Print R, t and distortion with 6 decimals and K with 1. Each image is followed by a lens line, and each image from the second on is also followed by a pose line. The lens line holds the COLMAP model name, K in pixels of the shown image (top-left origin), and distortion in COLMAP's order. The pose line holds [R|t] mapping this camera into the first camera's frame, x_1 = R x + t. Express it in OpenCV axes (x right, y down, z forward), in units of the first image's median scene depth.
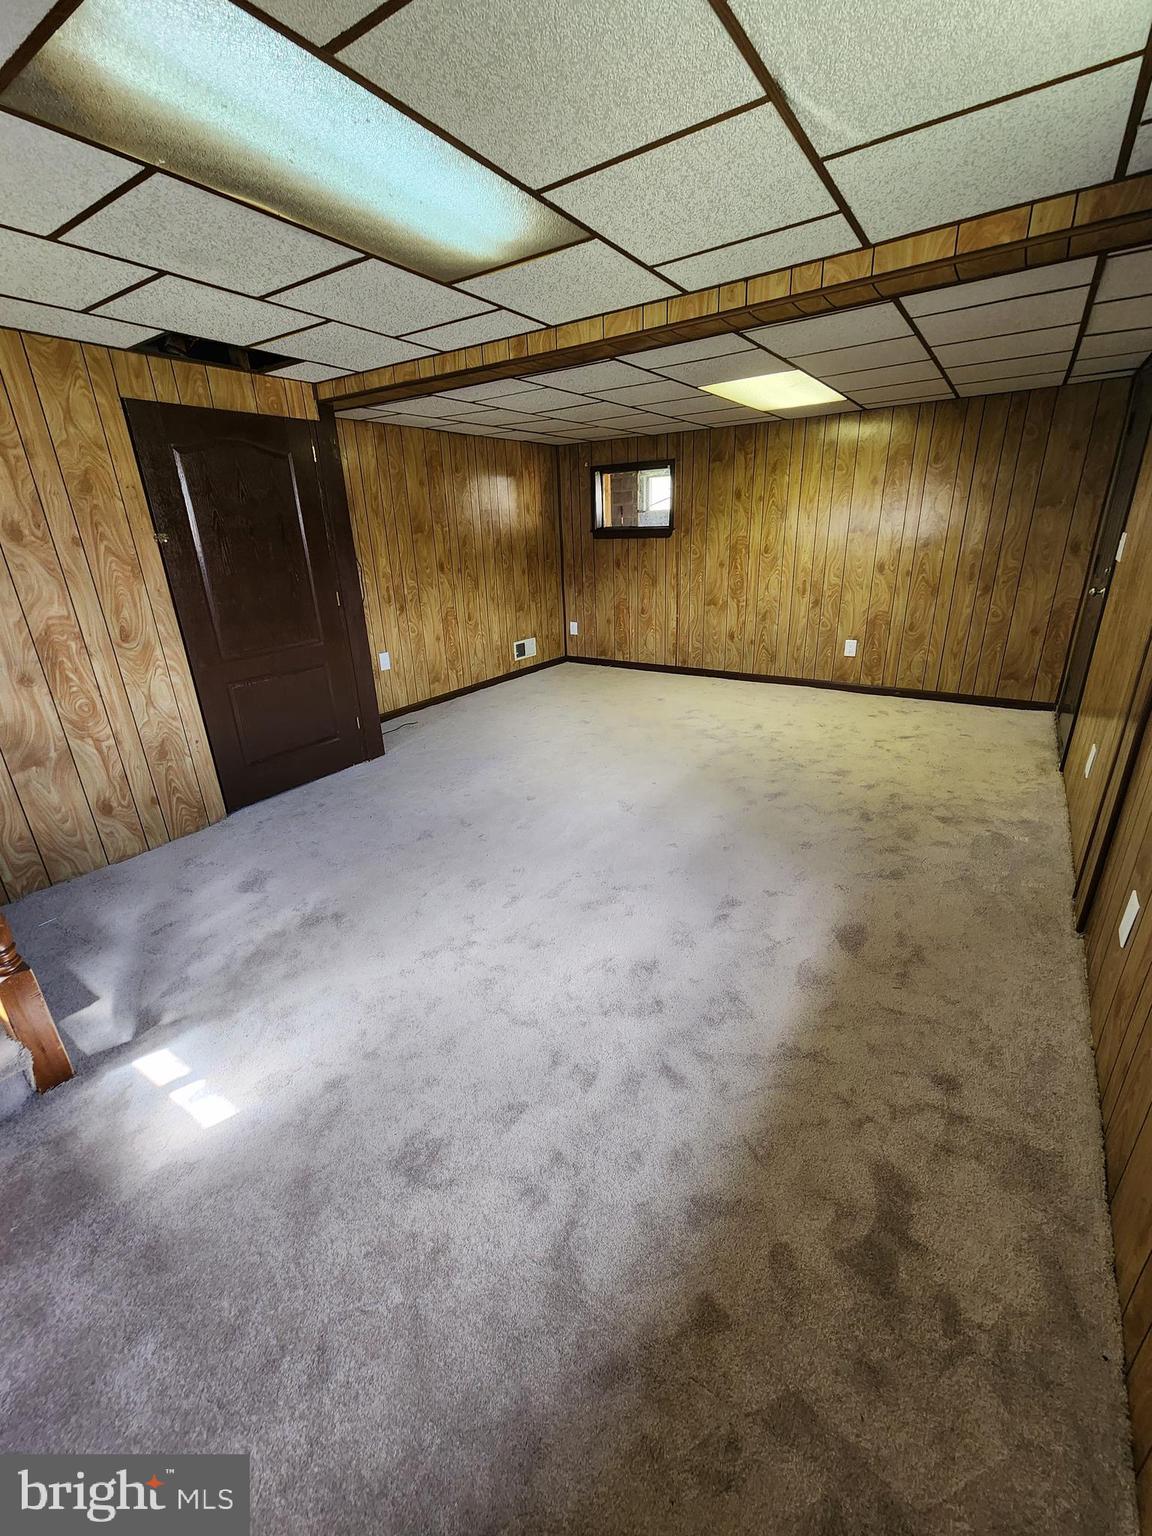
lens RADIAL K [[636.3, 0, 584.3], [0, 636.3, 765.6], [0, 0, 1]] dist [0.000270, -0.000403]
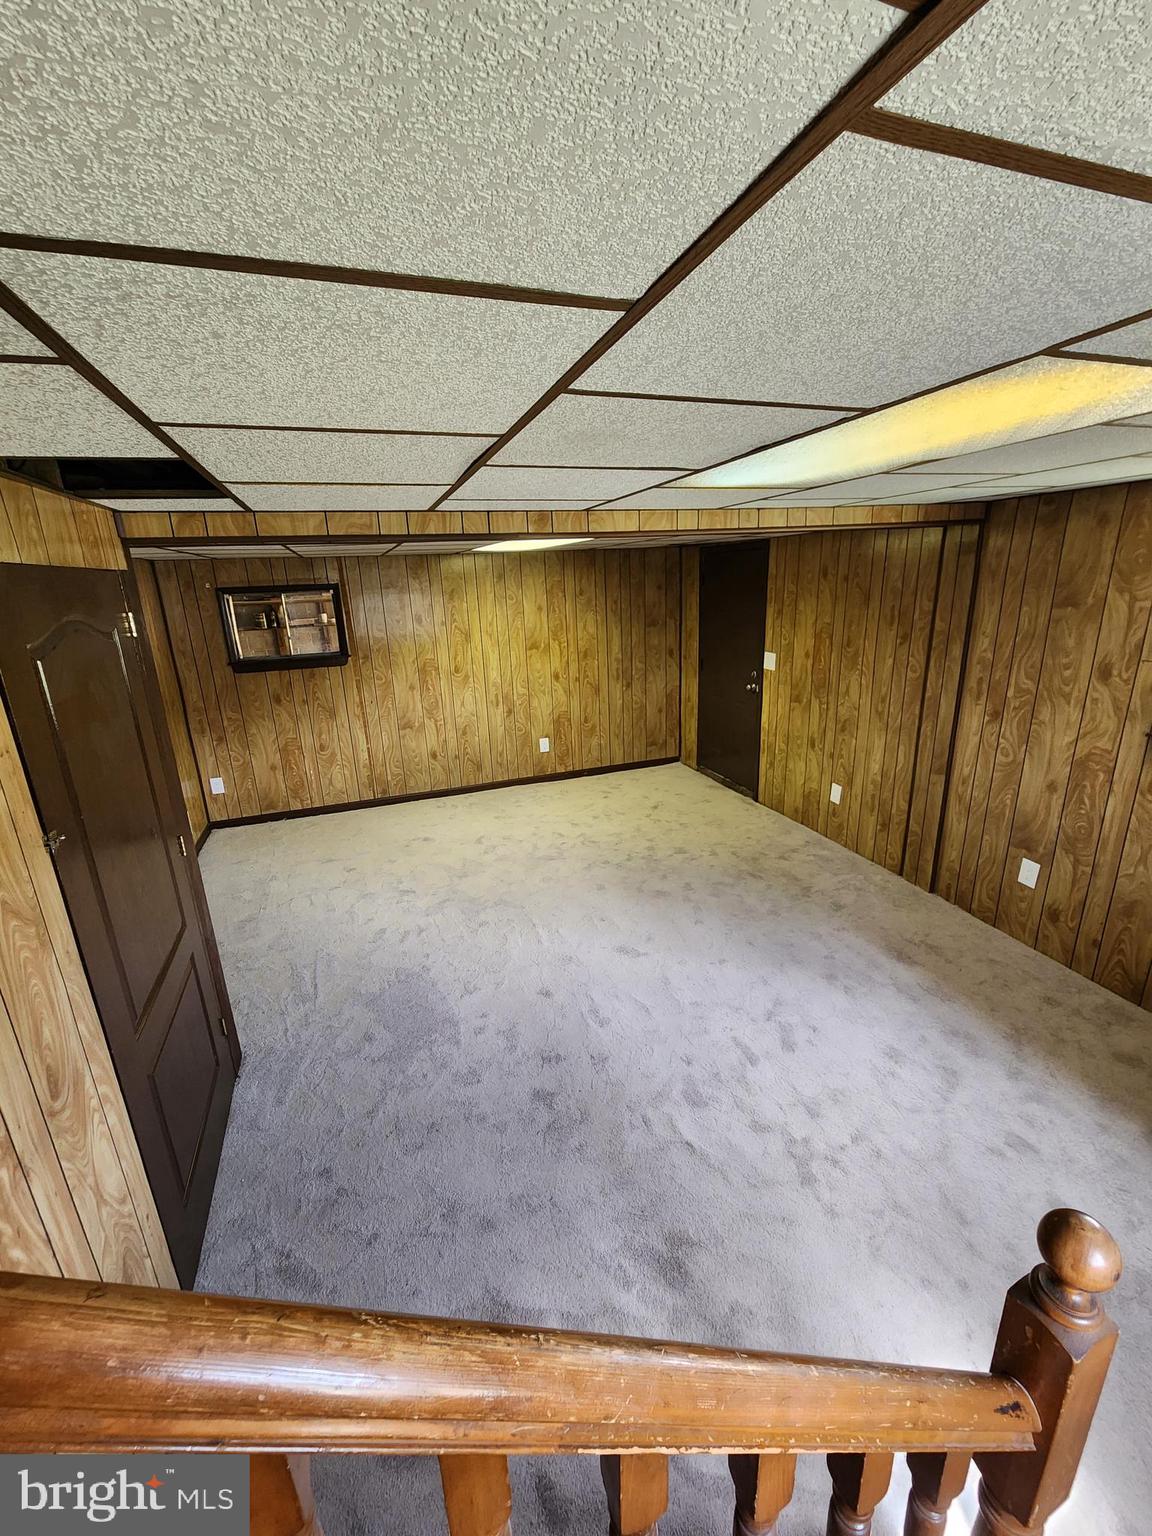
lens RADIAL K [[636.3, 0, 584.3], [0, 636.3, 765.6], [0, 0, 1]] dist [0.000270, -0.000403]
pose [[0.595604, -0.220129, 0.772528, -0.449303], [0.299260, 0.953294, 0.040914, -0.181405], [-0.745453, 0.206818, 0.633661, 0.235268]]
